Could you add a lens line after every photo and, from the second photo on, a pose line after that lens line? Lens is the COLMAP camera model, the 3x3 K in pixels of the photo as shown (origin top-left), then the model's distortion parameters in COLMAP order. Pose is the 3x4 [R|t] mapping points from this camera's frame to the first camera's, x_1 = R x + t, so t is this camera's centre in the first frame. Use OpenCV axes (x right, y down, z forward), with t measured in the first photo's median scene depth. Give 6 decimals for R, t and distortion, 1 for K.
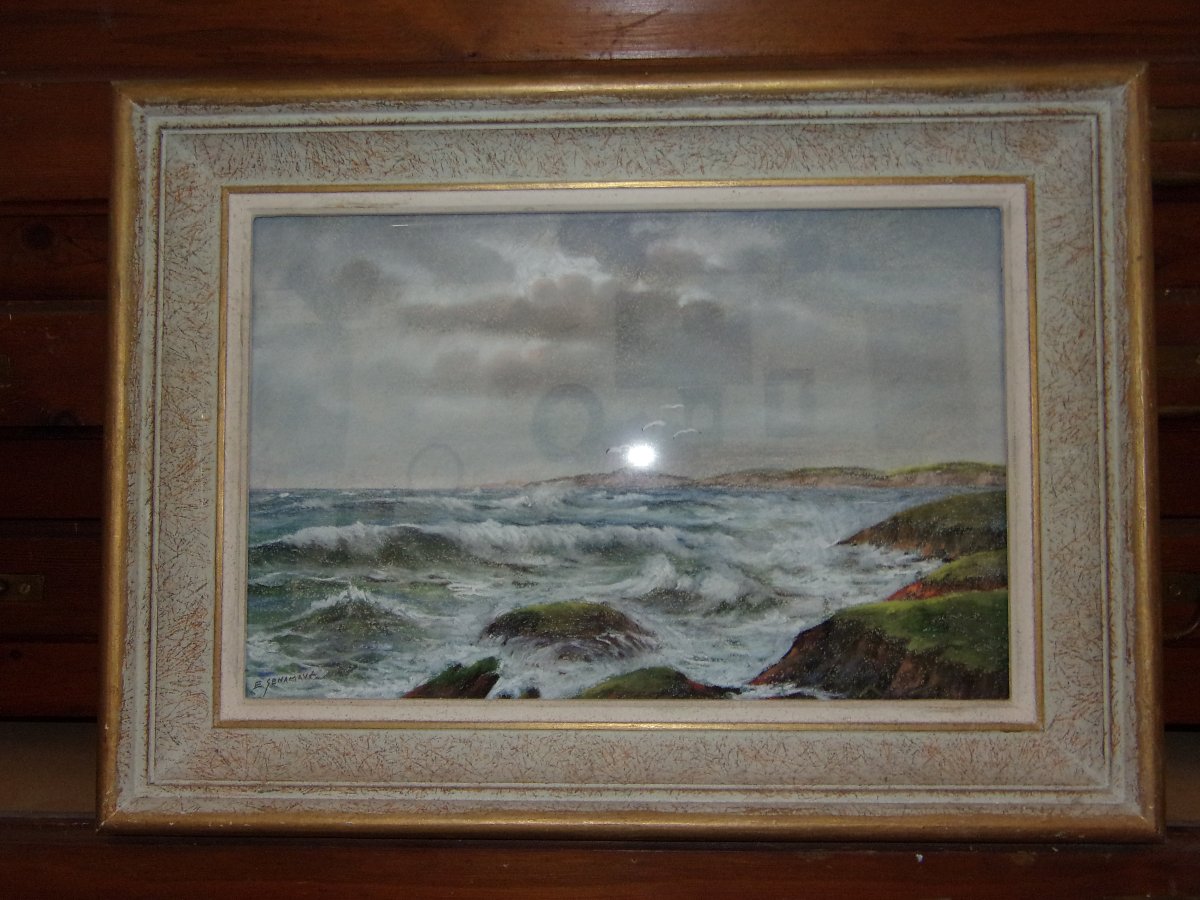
lens RADIAL K [[1035.7, 0, 602.1], [0, 1035.7, 454.0], [0, 0, 1]] dist [-0.021983, 0.017743]
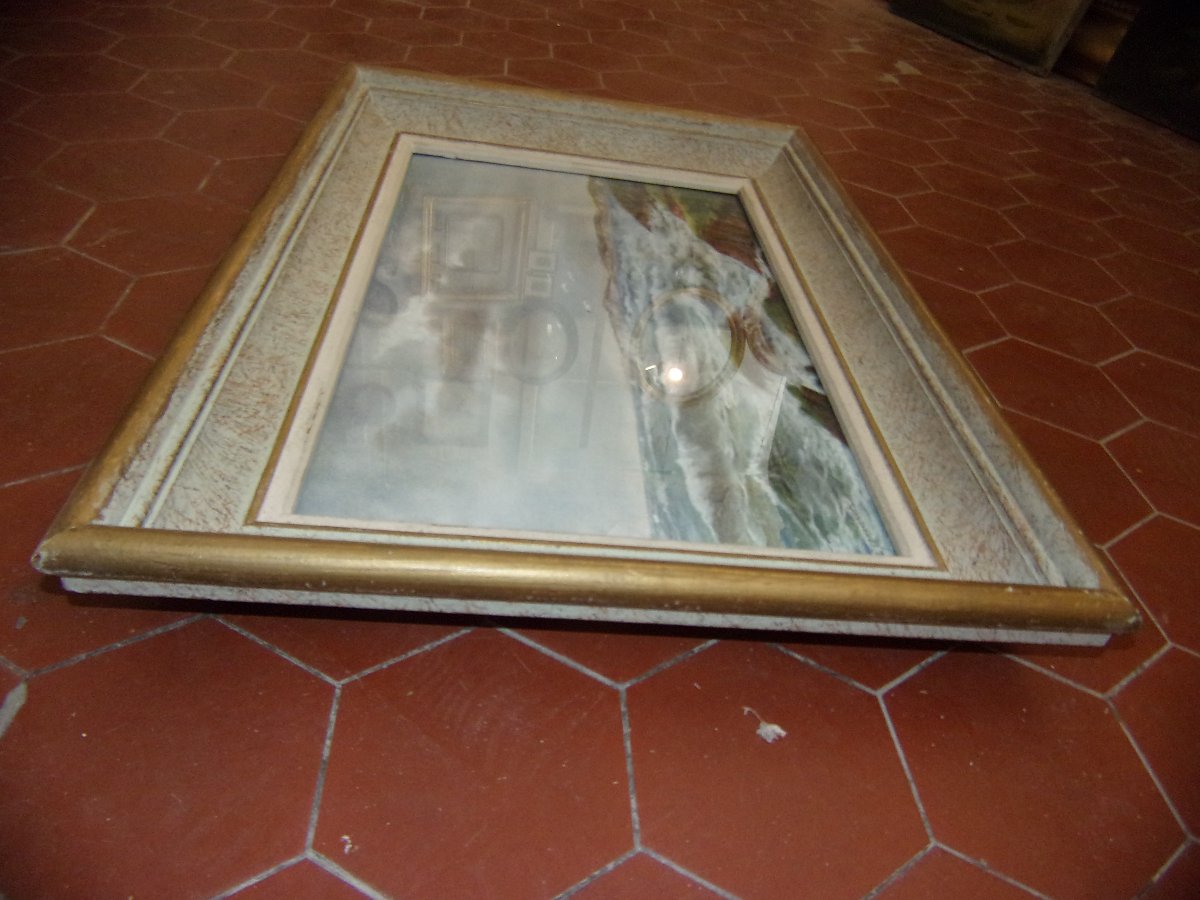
lens RADIAL K [[836.3, 0, 602.4], [0, 836.3, 449.9], [0, 0, 1]] dist [-0.015835, -0.002746]
pose [[-0.054412, -0.615231, 0.786467, -0.807902], [0.980964, 0.114105, 0.157129, -0.114596], [-0.186411, 0.780046, 0.597310, 0.579970]]
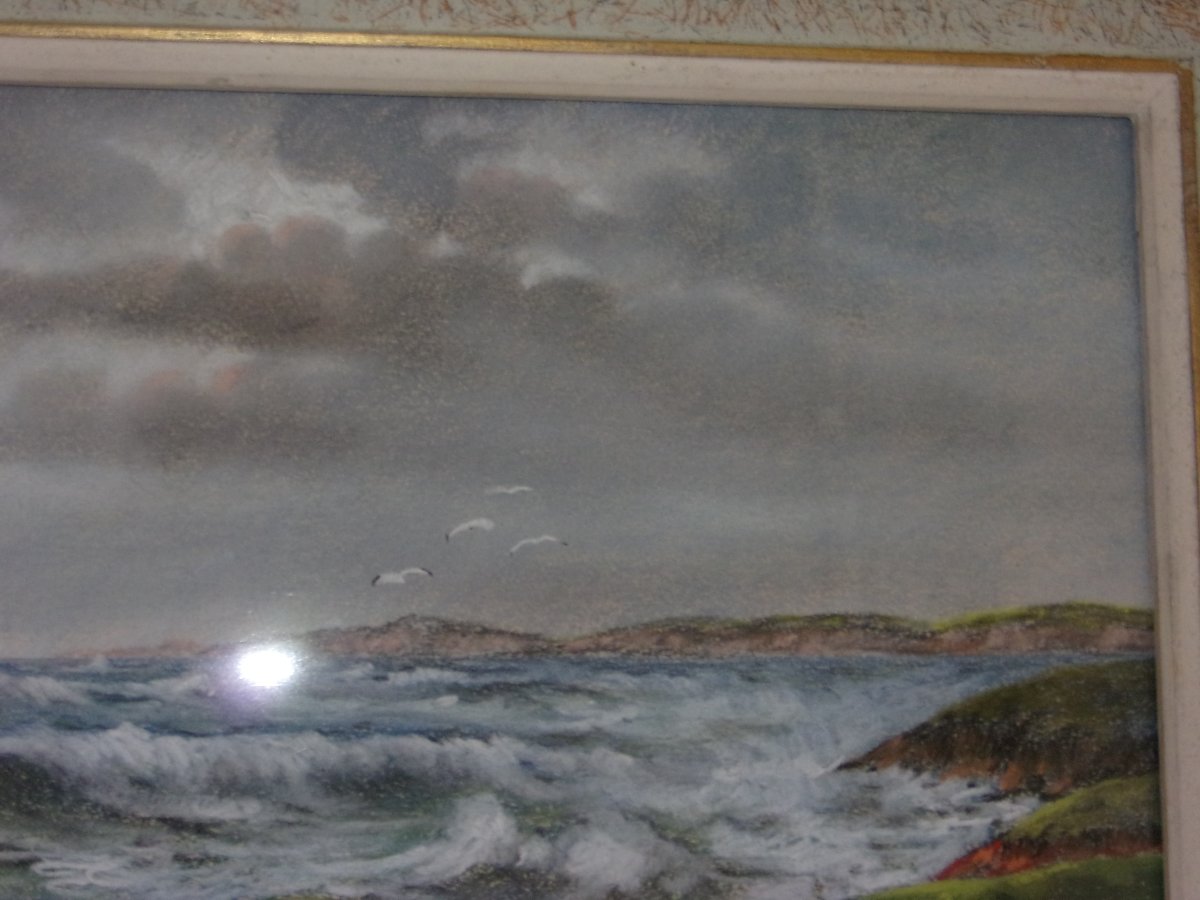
lens RADIAL K [[2305.0, 0, 600.0], [0, 2305.0, 450.0], [0, 0, 1]] dist [-0.150863, 0.560968]
pose [[0.983725, 0.014480, 0.179096, -0.085620], [0.001518, 0.996042, -0.088867, 0.032489], [-0.179674, 0.087692, 0.979810, -0.074697]]
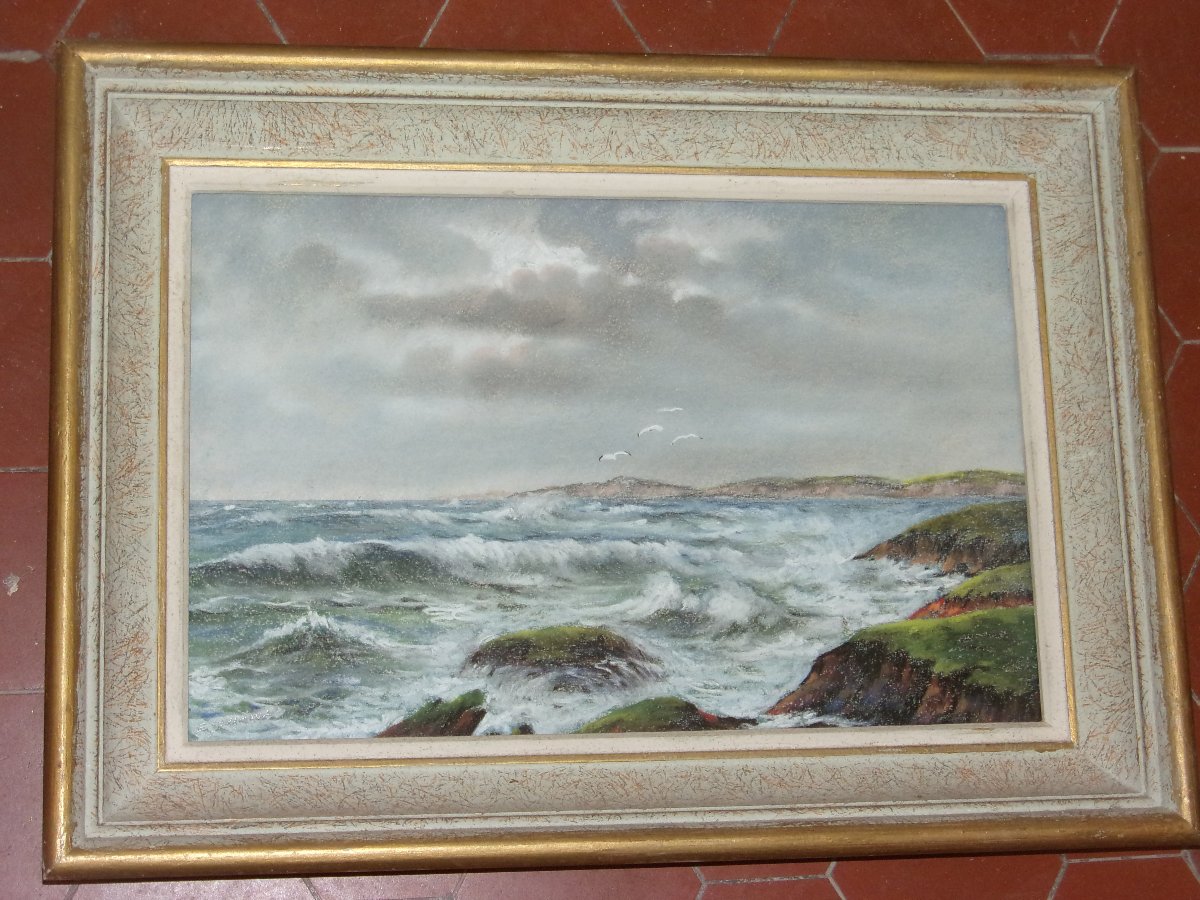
lens RADIAL K [[2273.0, 0, 603.6], [0, 2273.0, 466.9], [0, 0, 1]] dist [-0.104053, 0.326554]
pose [[0.981218, 0.006703, 0.192788, -0.372979], [0.025000, 0.986550, -0.161537, 0.323965], [-0.191278, 0.163323, 0.967853, -0.900299]]
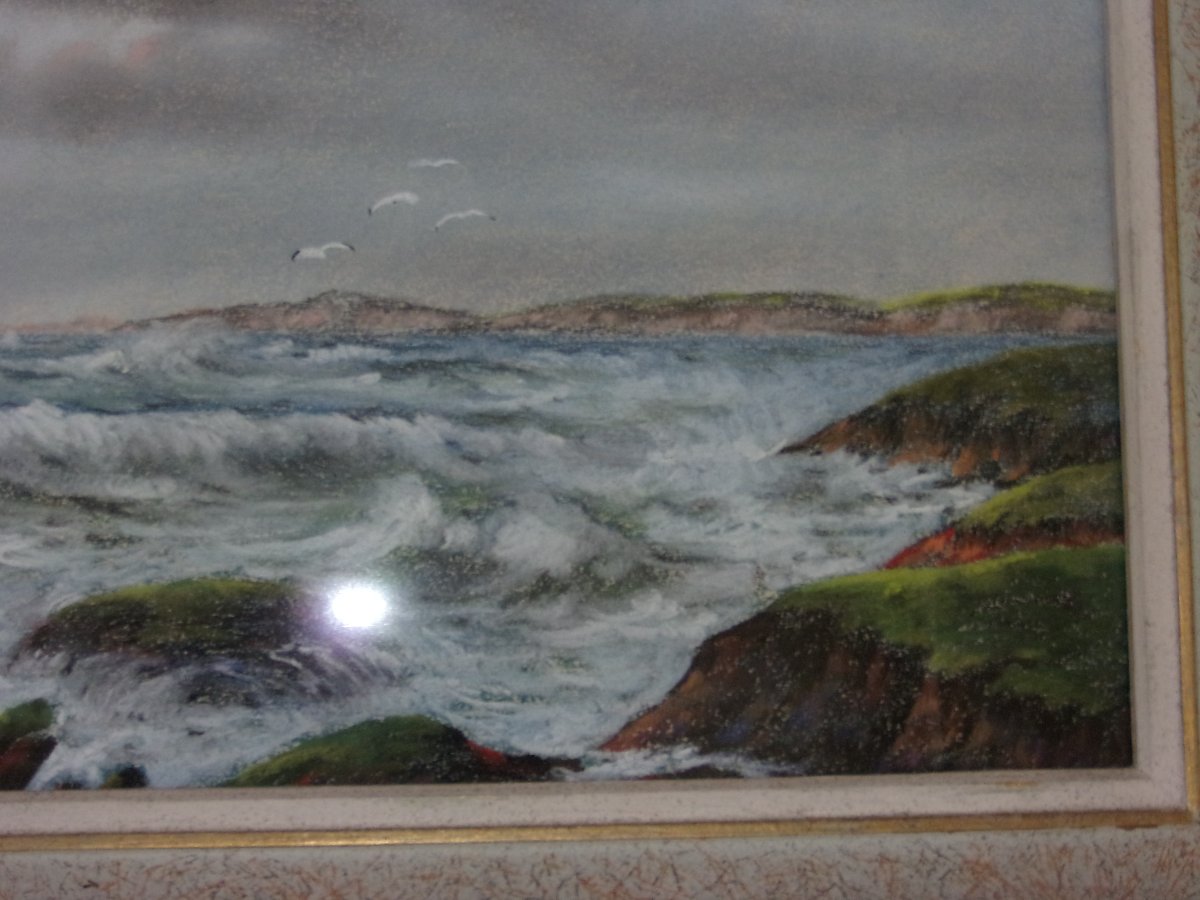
lens RADIAL K [[2305.0, 0, 600.0], [0, 2305.0, 450.0], [0, 0, 1]] dist [-0.150863, 0.560968]
pose [[0.990262, 0.002281, 0.139198, -0.002702], [0.006932, 0.997818, -0.065665, 0.155268], [-0.139044, 0.065991, 0.988085, -0.035417]]
